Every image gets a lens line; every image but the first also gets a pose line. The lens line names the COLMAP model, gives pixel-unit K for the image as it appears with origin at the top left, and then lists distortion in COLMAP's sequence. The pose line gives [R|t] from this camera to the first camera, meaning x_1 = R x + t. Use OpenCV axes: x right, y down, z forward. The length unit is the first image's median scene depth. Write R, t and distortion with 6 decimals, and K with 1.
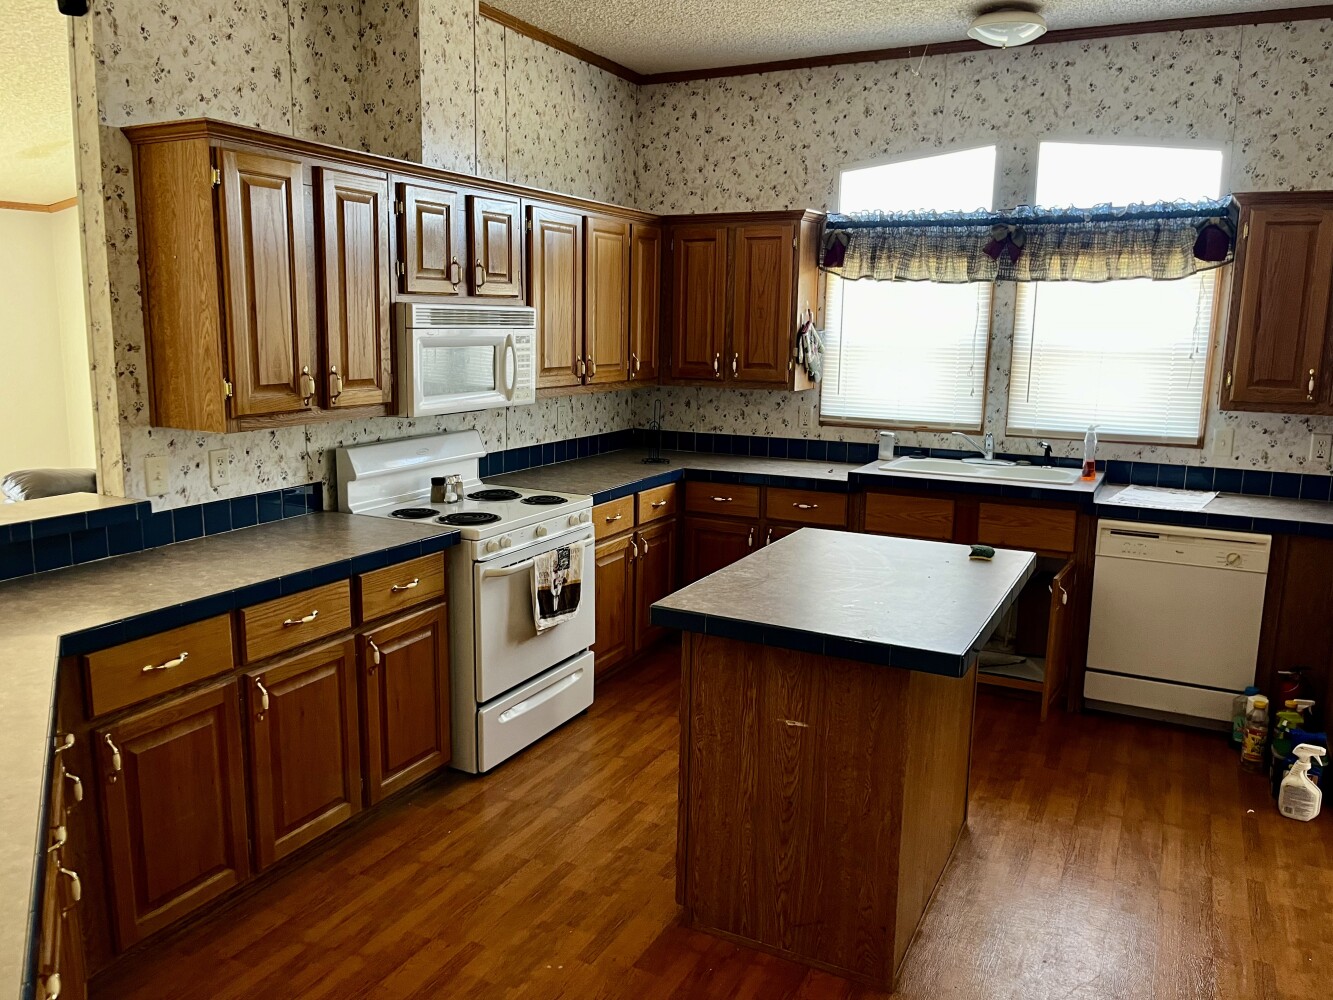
lens RADIAL K [[1016.5, 0, 652.3], [0, 1016.5, 495.1], [0, 0, 1]] dist [0.051906, -0.062933]
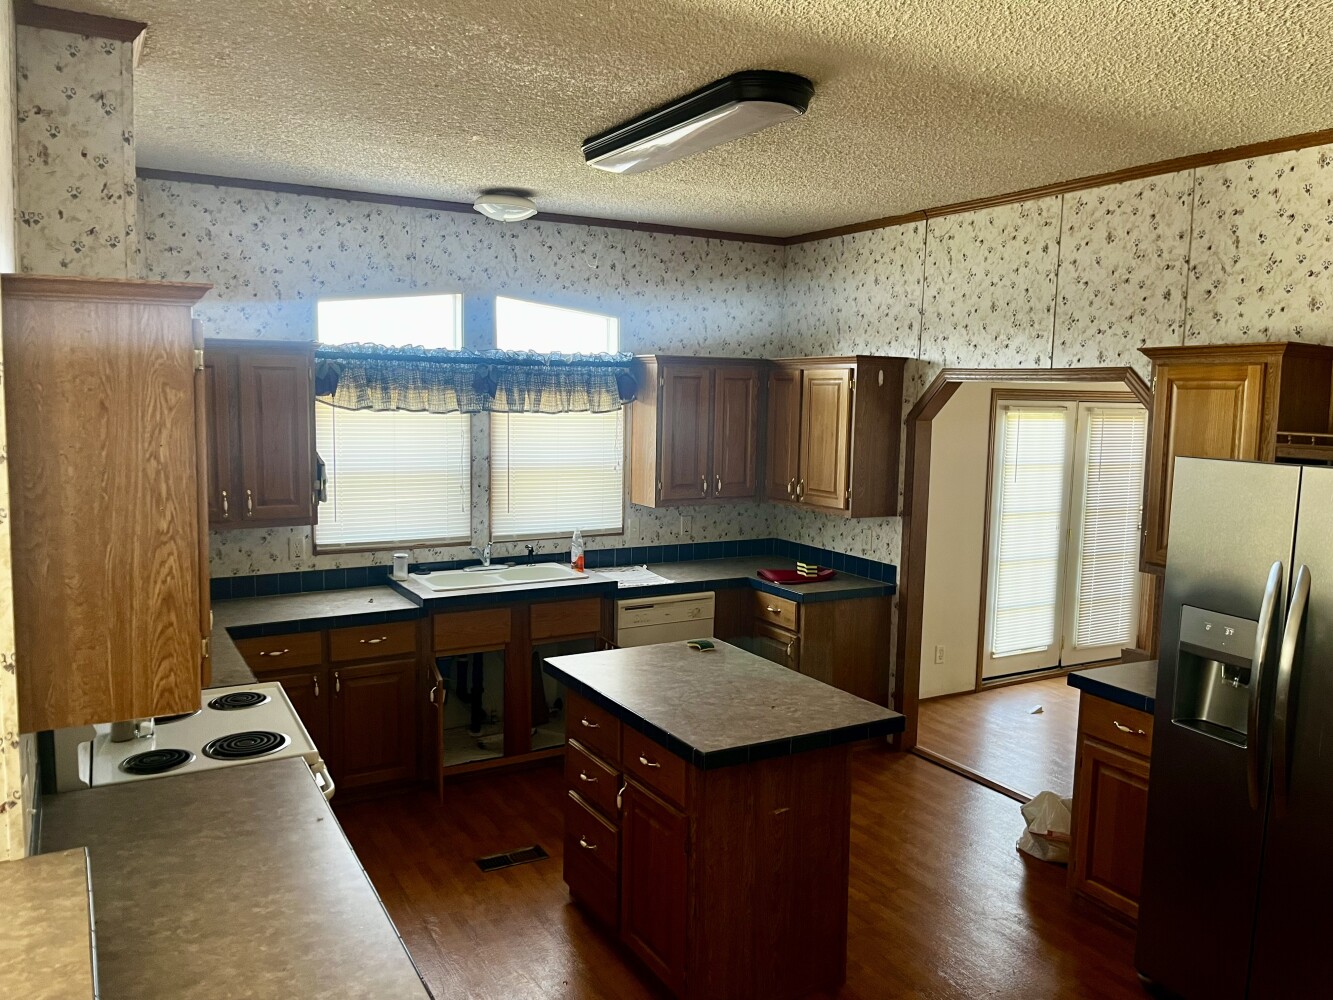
lens RADIAL K [[1016.5, 0, 663.0], [0, 1016.5, 501.1], [0, 0, 1]] dist [0.051906, -0.062933]
pose [[0.548137, -0.097592, 0.830675, -0.533234], [0.136522, 0.990289, 0.026258, -0.116576], [-0.825171, 0.099013, 0.556138, 0.213513]]
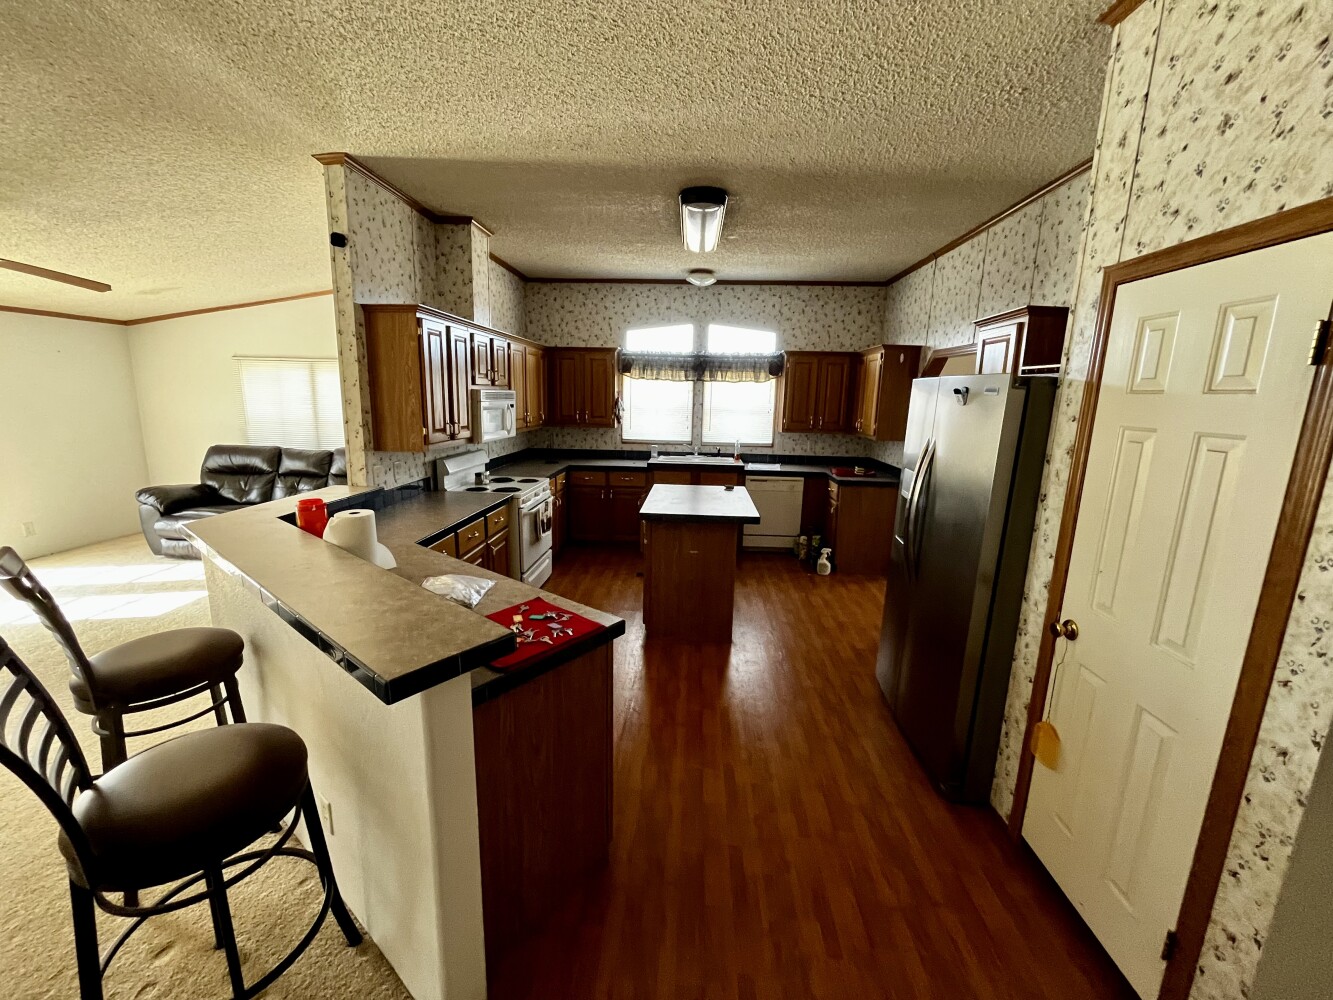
lens RADIAL K [[538.1, 0, 664.7], [0, 538.1, 502.0], [0, 0, 1]] dist [0.002007, -0.000286]
pose [[0.914497, -0.073674, 0.397828, -0.269296], [0.061119, 0.997153, 0.044168, 0.015179], [-0.399950, -0.016076, 0.916396, -0.144864]]
